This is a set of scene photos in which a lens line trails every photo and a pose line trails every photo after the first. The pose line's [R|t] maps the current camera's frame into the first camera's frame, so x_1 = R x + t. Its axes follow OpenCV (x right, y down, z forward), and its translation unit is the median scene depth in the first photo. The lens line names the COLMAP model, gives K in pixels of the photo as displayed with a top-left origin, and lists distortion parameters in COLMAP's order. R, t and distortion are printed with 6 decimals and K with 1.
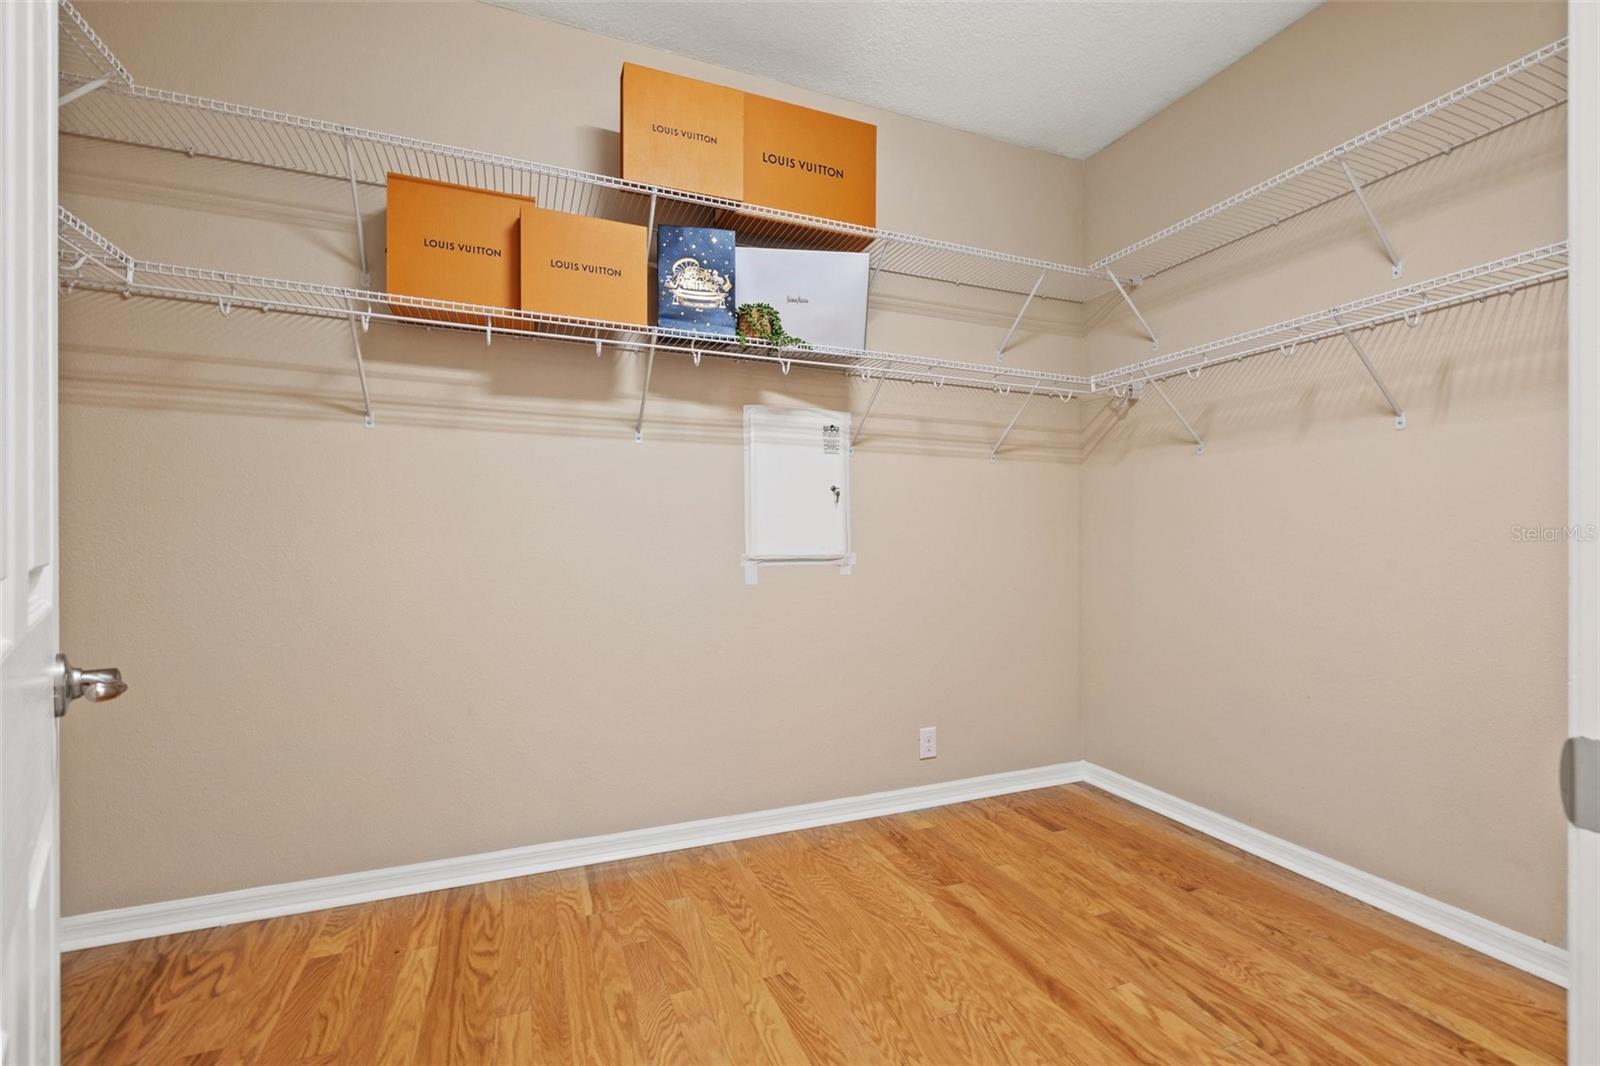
lens RADIAL K [[674.4, 0, 790.2], [0, 674.4, 536.1], [0, 0, 1]] dist [-0.002163, 0.001023]
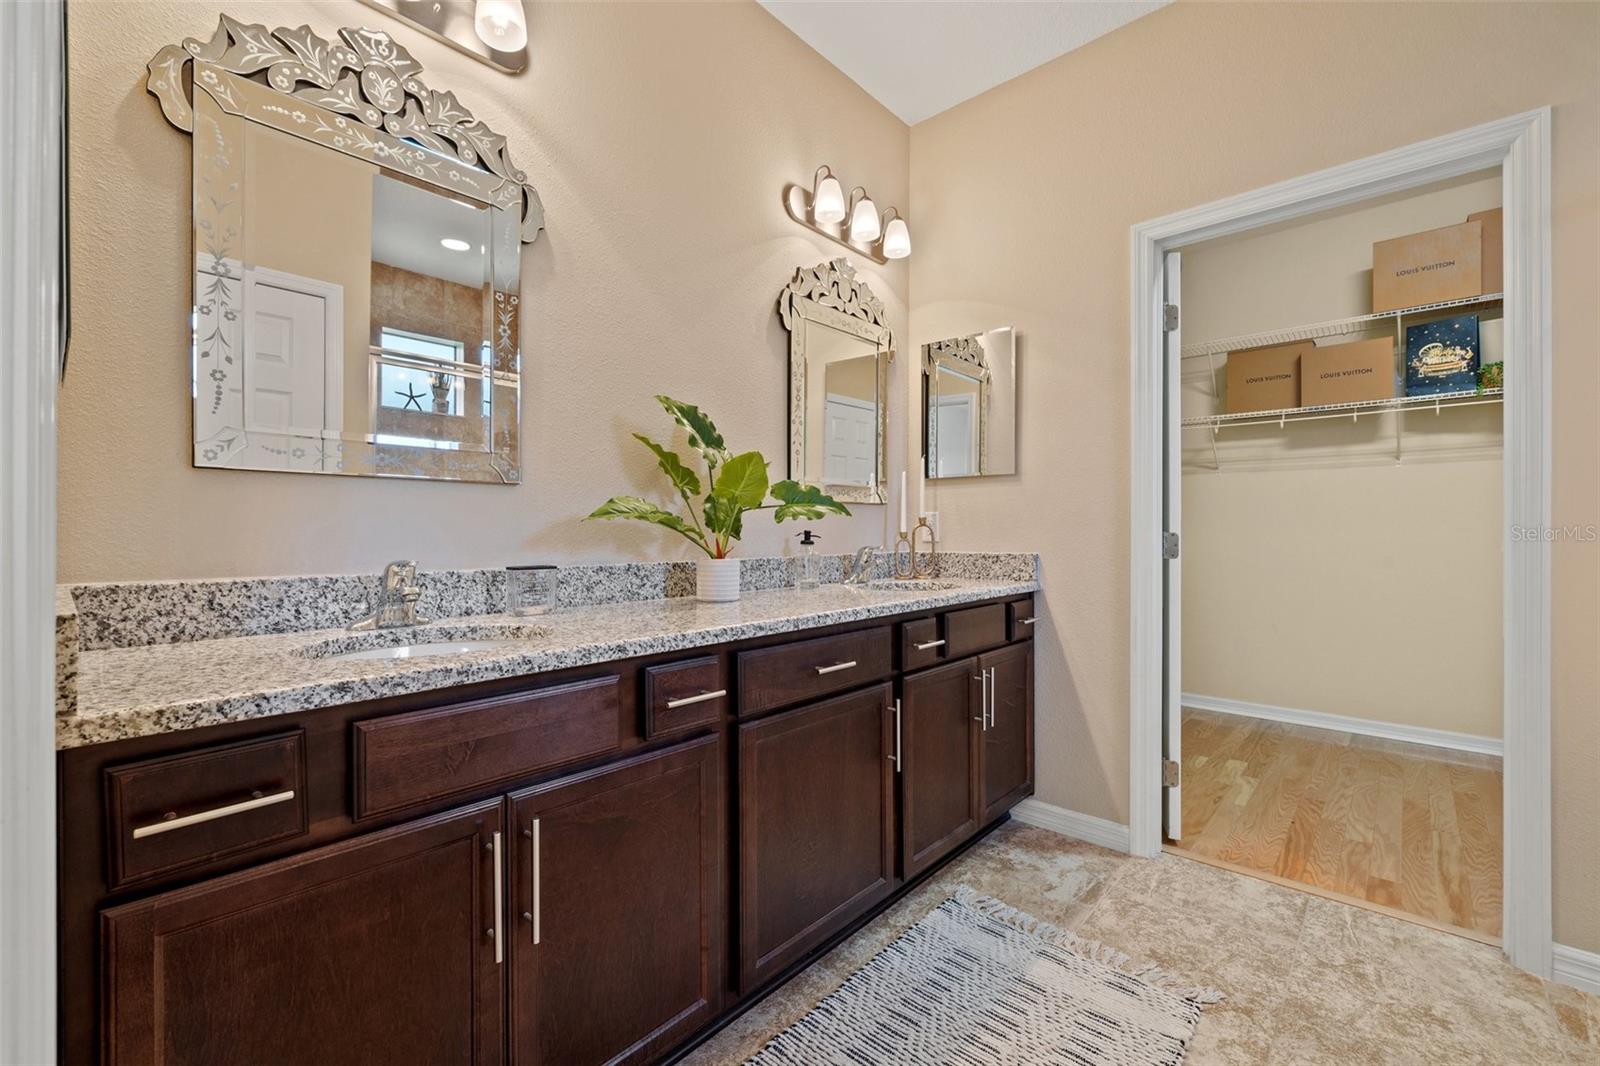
lens RADIAL K [[674.4, 0, 789.7], [0, 674.4, 533.0], [0, 0, 1]] dist [-0.002163, 0.001023]
pose [[0.432377, 0.002622, -0.901689, 0.618663], [0.000462, 0.999995, 0.003129, 0.003675], [0.901693, -0.001769, 0.432373, -0.995908]]
